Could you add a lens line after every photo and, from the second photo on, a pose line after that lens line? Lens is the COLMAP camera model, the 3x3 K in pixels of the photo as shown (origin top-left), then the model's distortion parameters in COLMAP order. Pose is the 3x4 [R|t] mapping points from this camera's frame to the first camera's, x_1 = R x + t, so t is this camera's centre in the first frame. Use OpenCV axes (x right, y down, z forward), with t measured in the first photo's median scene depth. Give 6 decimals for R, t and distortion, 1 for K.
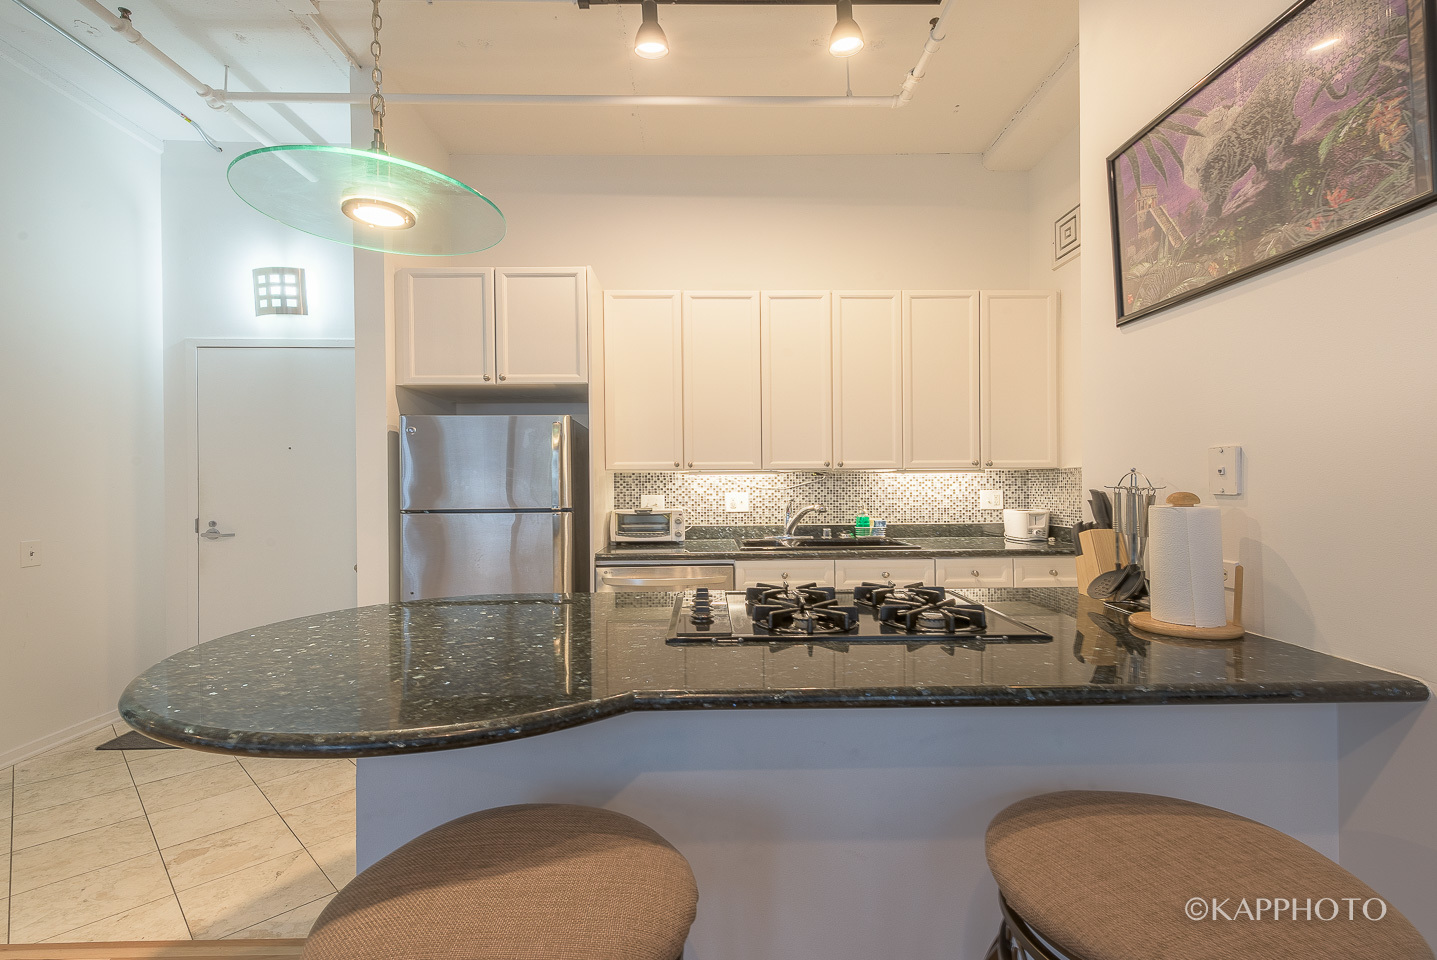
lens RADIAL K [[615.9, 0, 728.2], [0, 615.9, 476.2], [0, 0, 1]] dist [0.011971, -0.002197]
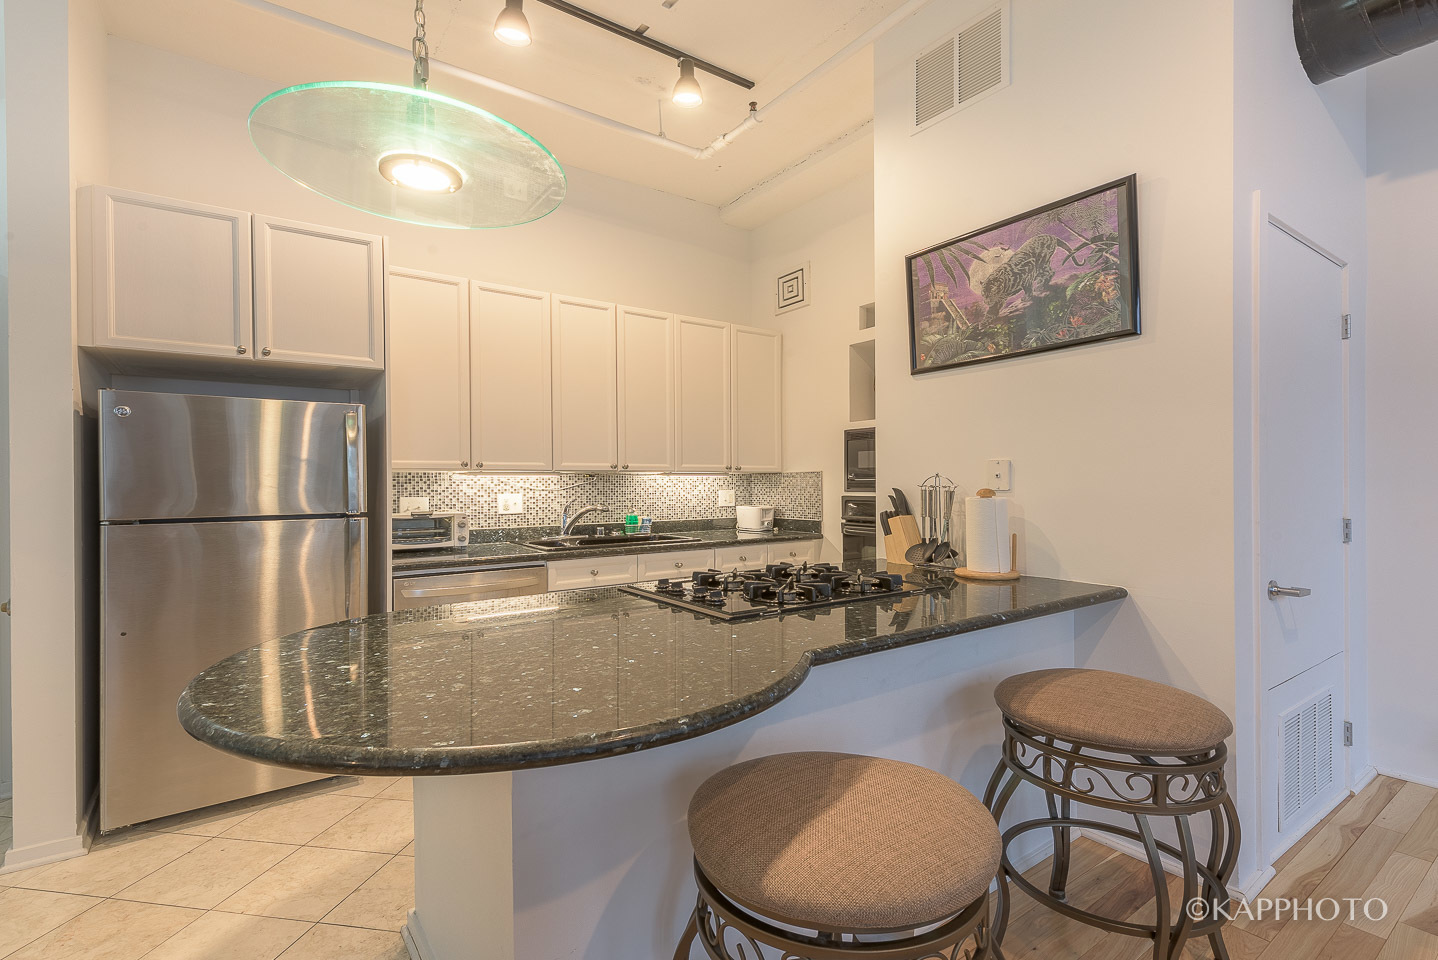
lens RADIAL K [[616.3, 0, 714.0], [0, 616.3, 478.3], [0, 0, 1]] dist [0.011971, -0.002197]
pose [[0.841387, 0.006538, 0.540393, -0.266277], [-0.006324, 0.999977, -0.002252, 0.002878], [-0.540396, -0.001523, 0.841409, 0.021253]]
